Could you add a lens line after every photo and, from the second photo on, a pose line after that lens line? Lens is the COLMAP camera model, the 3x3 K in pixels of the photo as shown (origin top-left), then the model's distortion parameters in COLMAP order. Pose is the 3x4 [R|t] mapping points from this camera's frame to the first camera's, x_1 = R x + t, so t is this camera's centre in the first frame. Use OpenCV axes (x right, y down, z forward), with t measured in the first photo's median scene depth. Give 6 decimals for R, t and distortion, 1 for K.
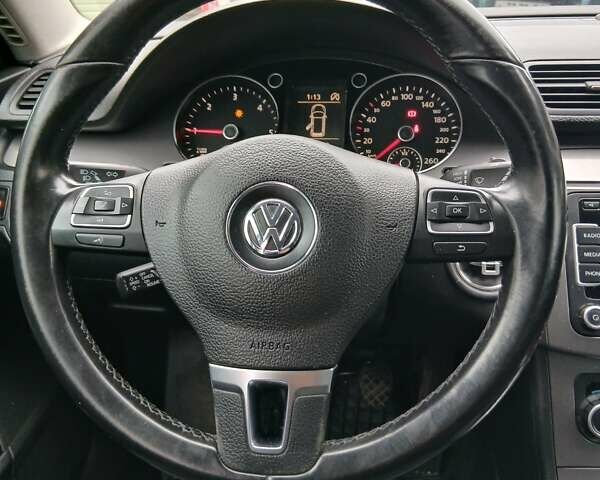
lens RADIAL K [[607.8, 0, 300.0], [0, 607.8, 240.0], [0, 0, 1]] dist [0.158163, -0.333672]
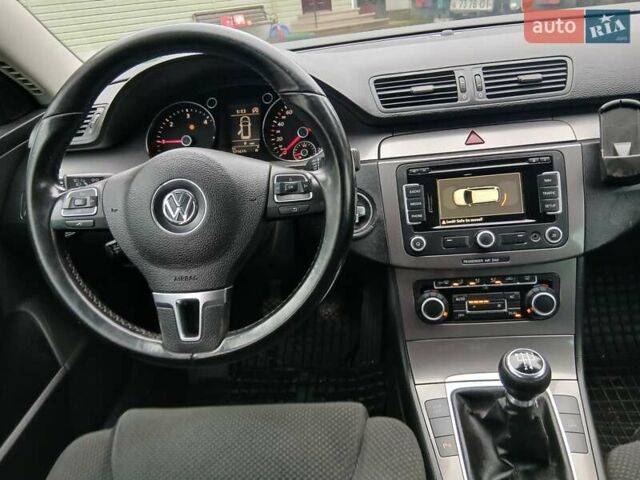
lens RADIAL K [[487.3, 0, 320.4], [0, 487.3, 237.7], [0, 0, 1]] dist [0.127891, -0.212716]
pose [[0.995864, -0.088699, -0.019675, 0.254621], [0.089826, 0.993723, 0.066674, 0.005121], [0.013638, -0.068166, 0.997581, -0.231546]]
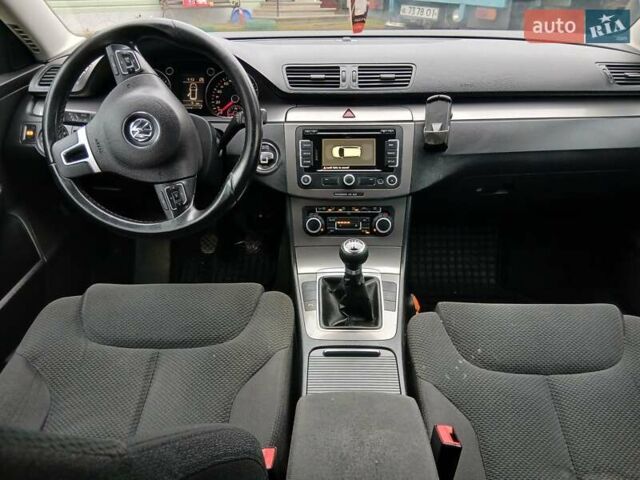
lens RADIAL K [[487.3, 0, 320.4], [0, 487.3, 237.7], [0, 0, 1]] dist [0.127891, -0.212716]
pose [[0.996617, -0.020469, 0.079595, 0.375492], [0.013351, 0.995946, 0.088953, 0.175834], [-0.081093, -0.087589, 0.992850, -0.844071]]
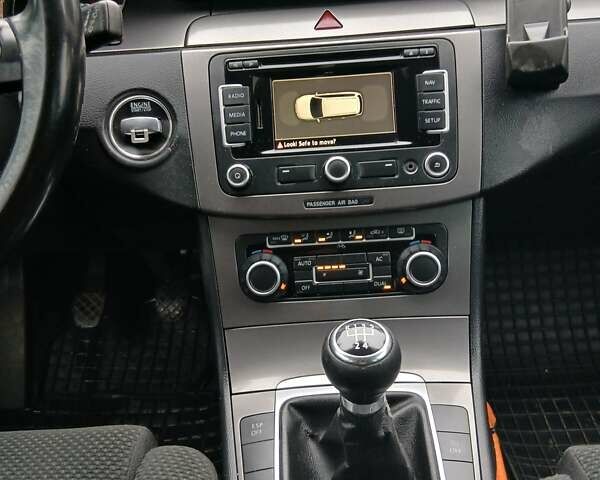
lens RADIAL K [[607.8, 0, 300.0], [0, 607.8, 240.0], [0, 0, 1]] dist [0.158163, -0.333672]
pose [[0.994739, -0.077441, 0.067066, 0.497138], [0.073856, 0.995785, 0.054387, 0.180515], [-0.070995, -0.049148, 0.996265, -0.003087]]
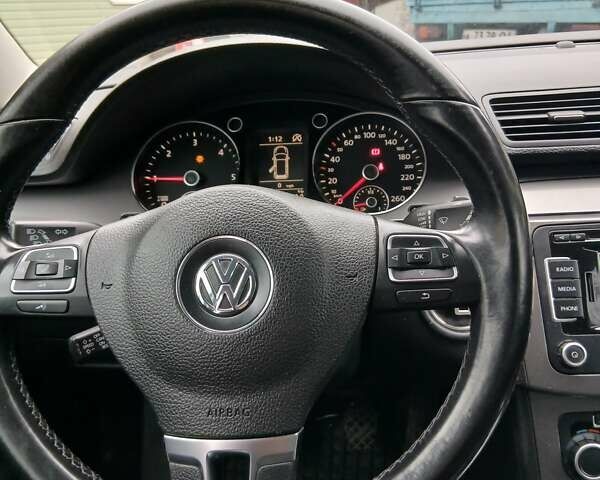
lens RADIAL K [[607.8, 0, 300.0], [0, 607.8, 240.0], [0, 0, 1]] dist [0.158163, -0.333672]
pose [[0.998428, -0.050393, 0.024554, 0.036233], [0.051583, 0.997390, -0.050520, -0.025594], [-0.021944, 0.051707, 0.998421, 0.038439]]
